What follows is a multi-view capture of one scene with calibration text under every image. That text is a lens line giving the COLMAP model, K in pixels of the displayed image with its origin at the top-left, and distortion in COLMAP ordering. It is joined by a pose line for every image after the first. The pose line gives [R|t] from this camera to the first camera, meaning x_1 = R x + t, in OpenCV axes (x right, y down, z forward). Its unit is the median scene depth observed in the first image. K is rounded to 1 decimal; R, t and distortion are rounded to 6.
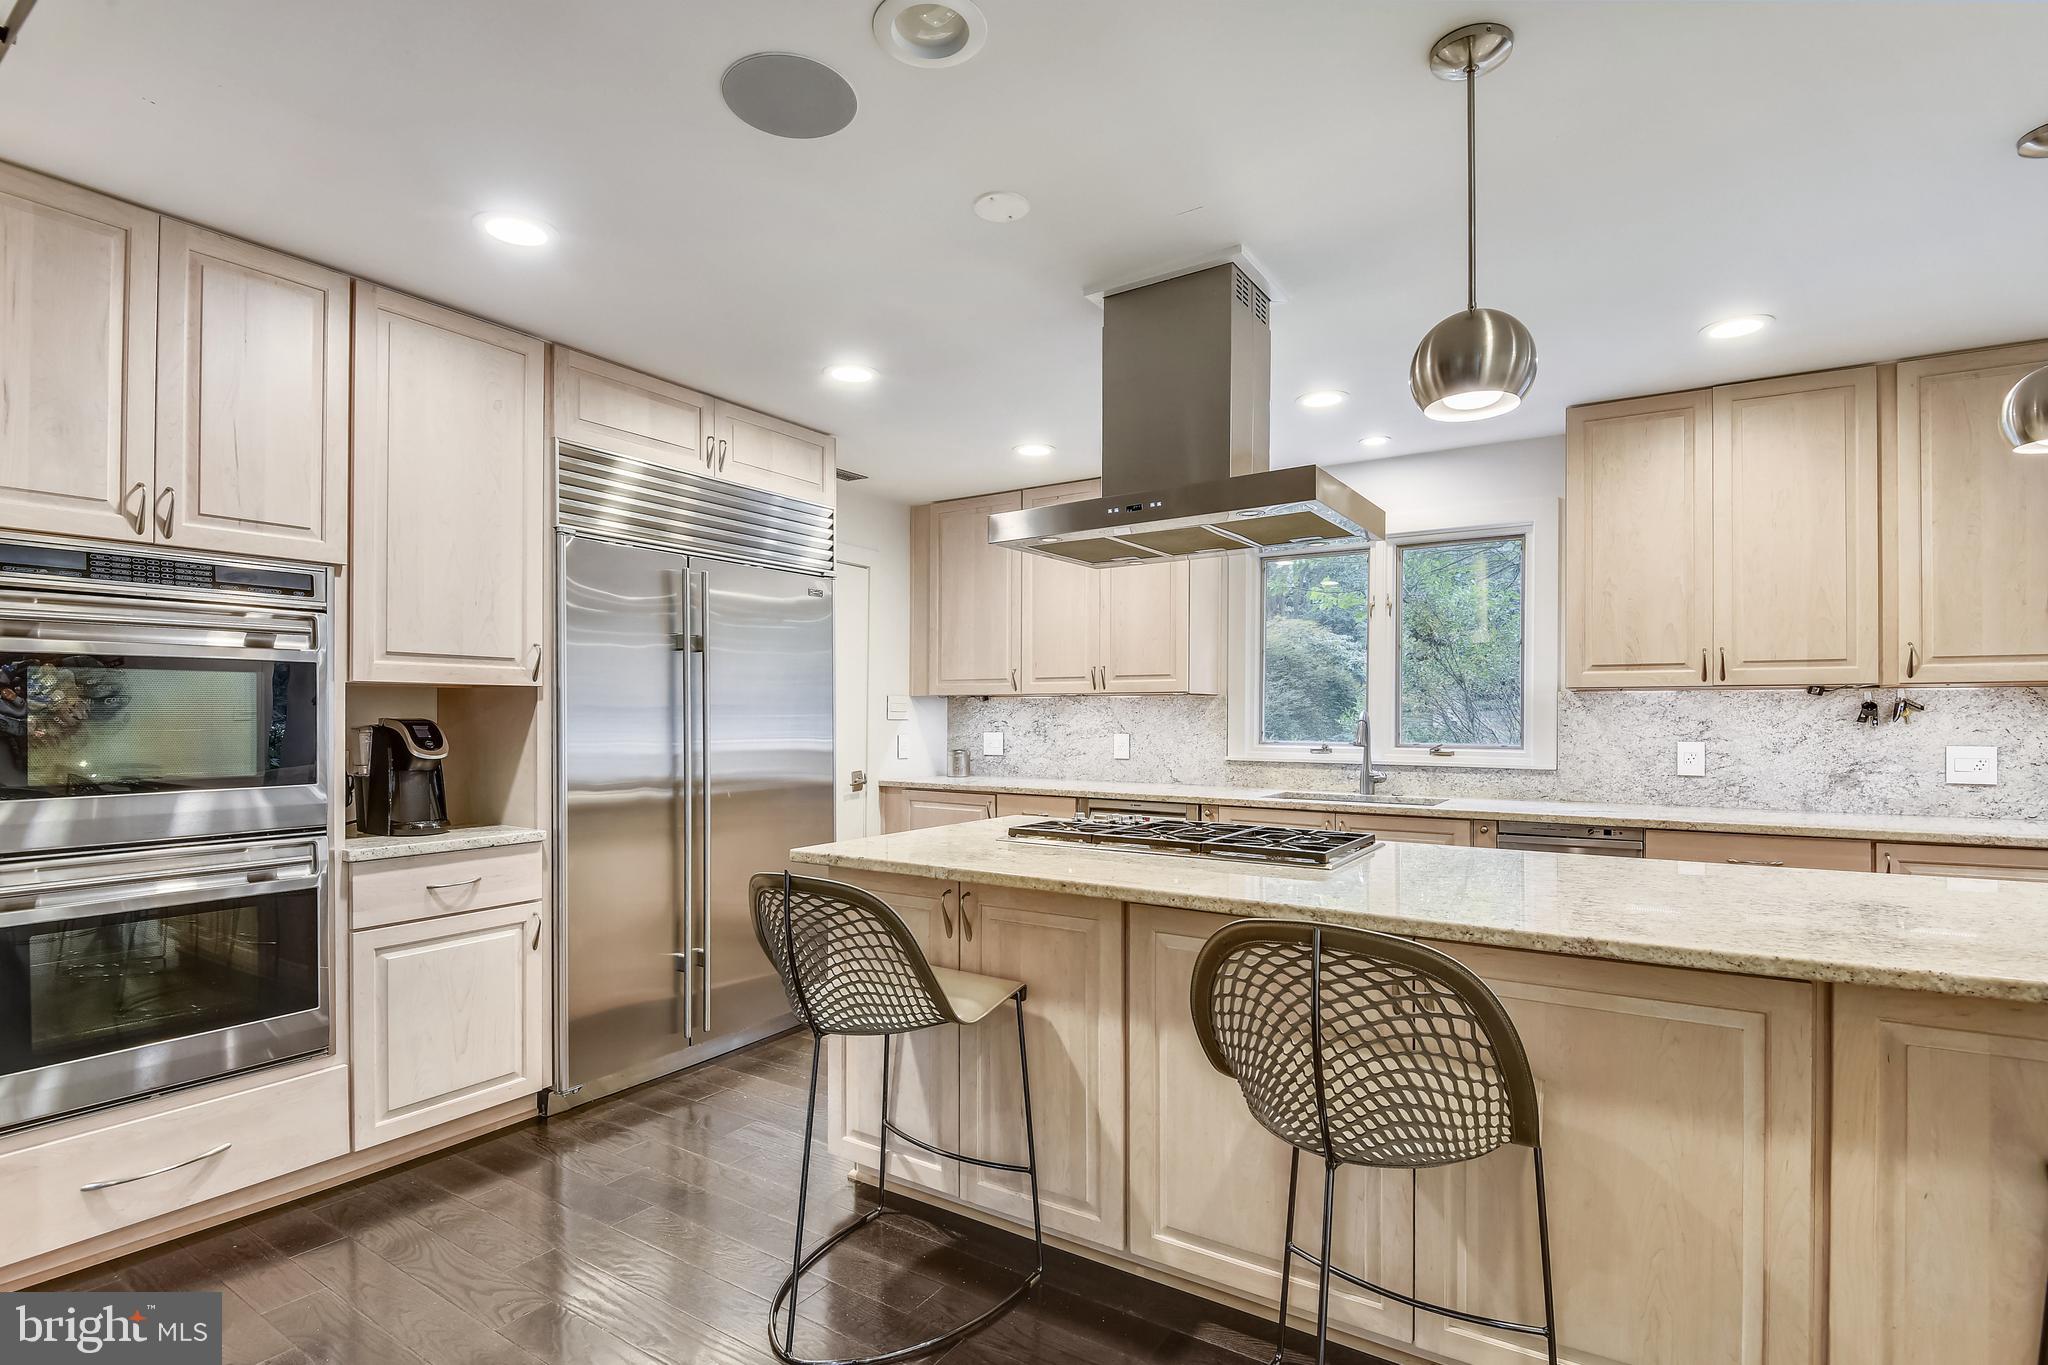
lens RADIAL K [[954.7, 0, 1025.1], [0, 954.7, 745.1], [0, 0, 1]] dist [-0.001001, -0.000486]
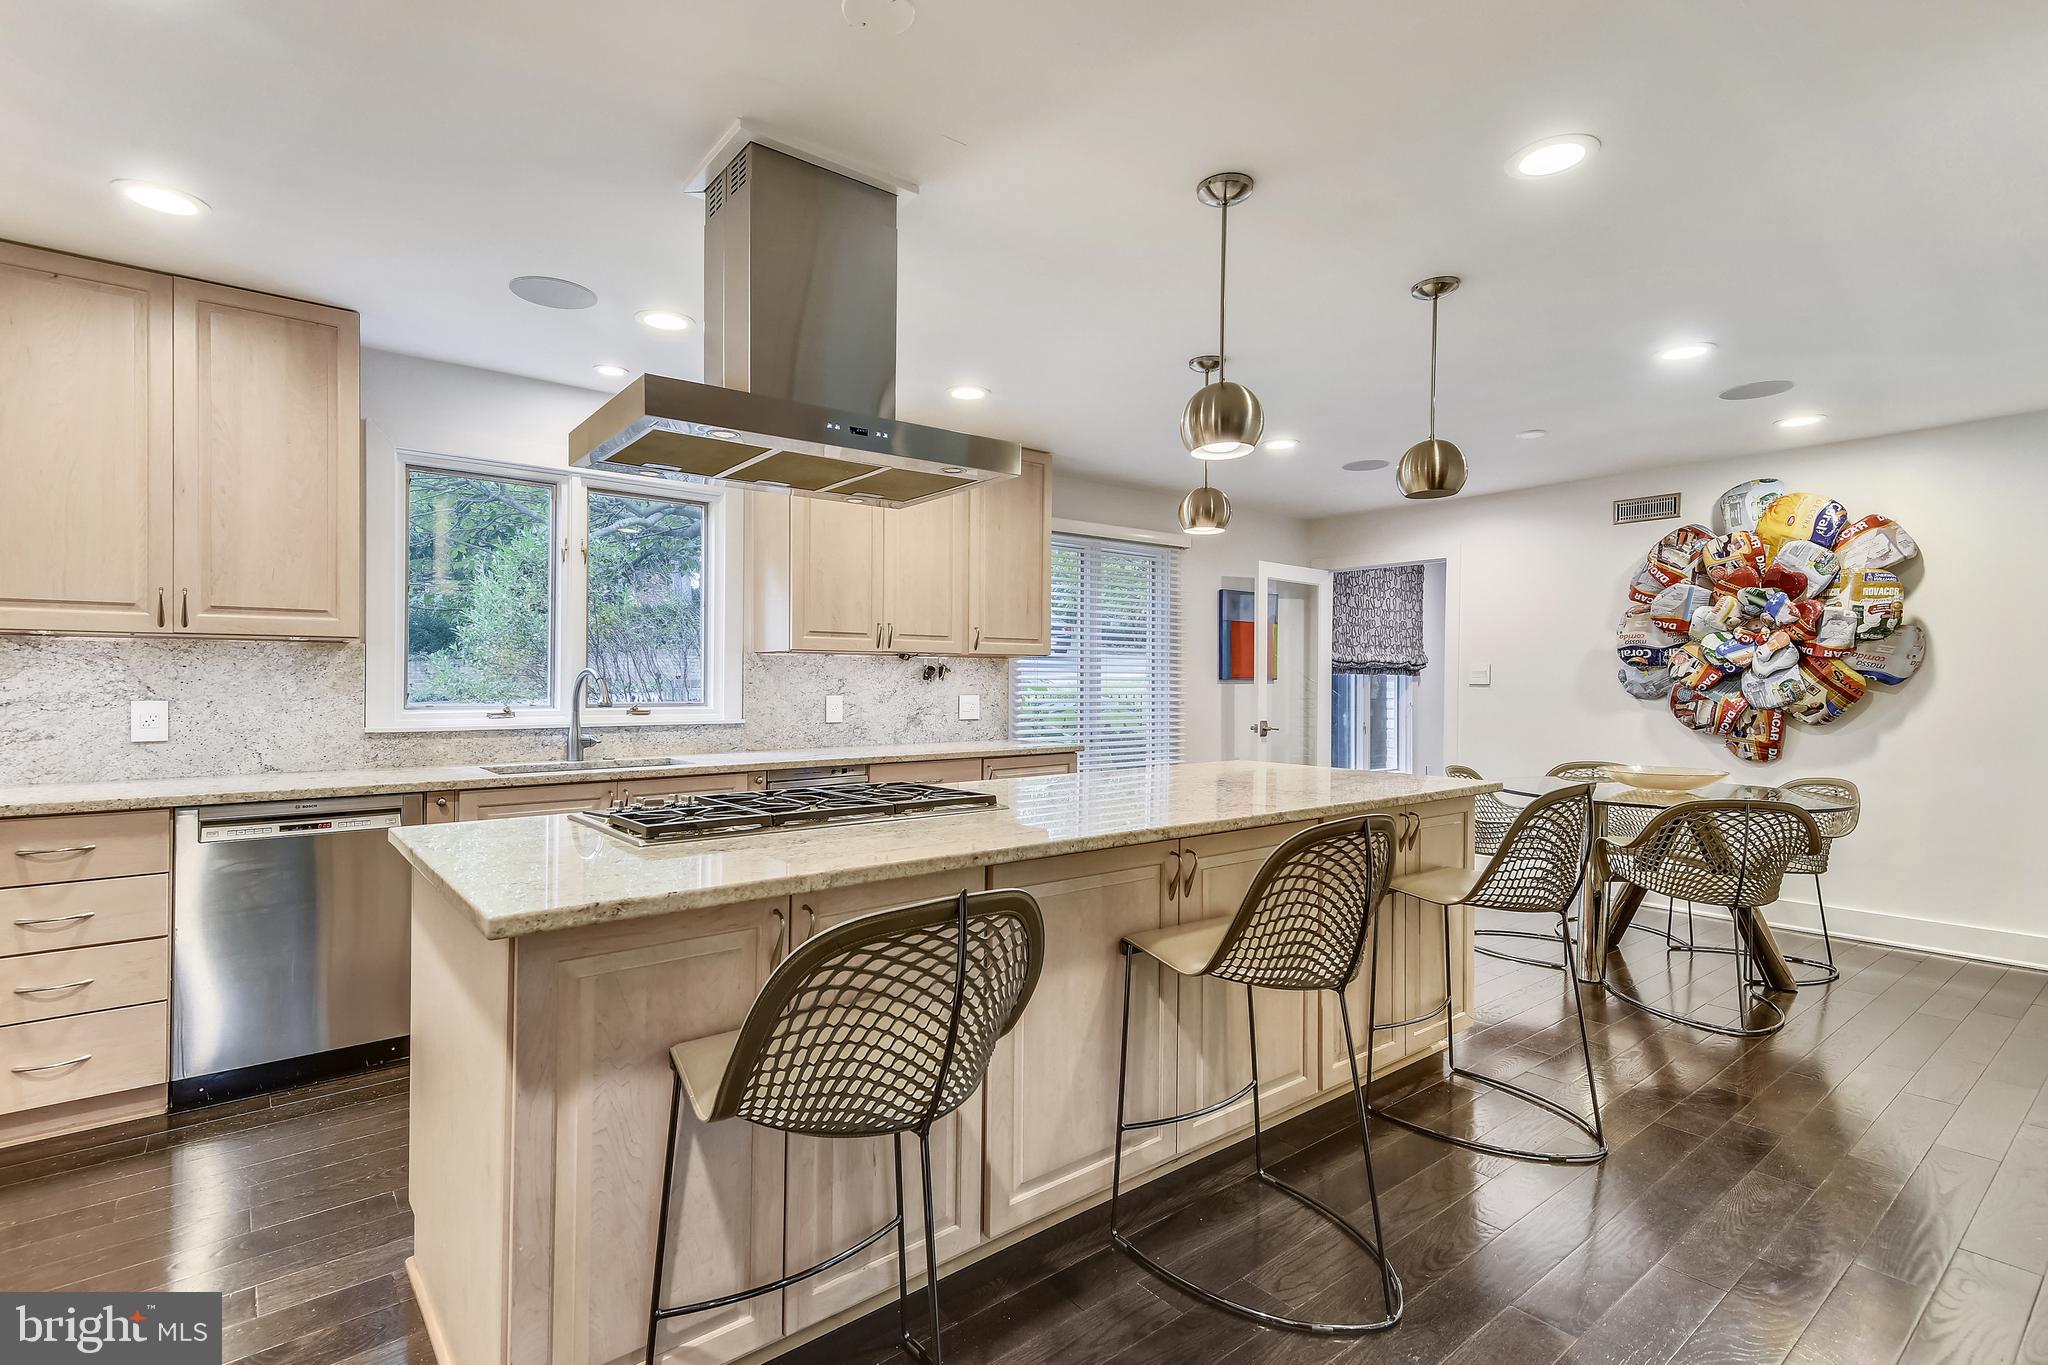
lens RADIAL K [[979.1, 0, 1016.6], [0, 979.1, 699.3], [0, 0, 1]] dist [0.014306, -0.000346]
pose [[0.319689, -0.018827, 0.947336, -0.476161], [0.027929, 0.999555, 0.010440, -0.005531], [-0.947111, 0.023121, 0.320072, 0.391893]]
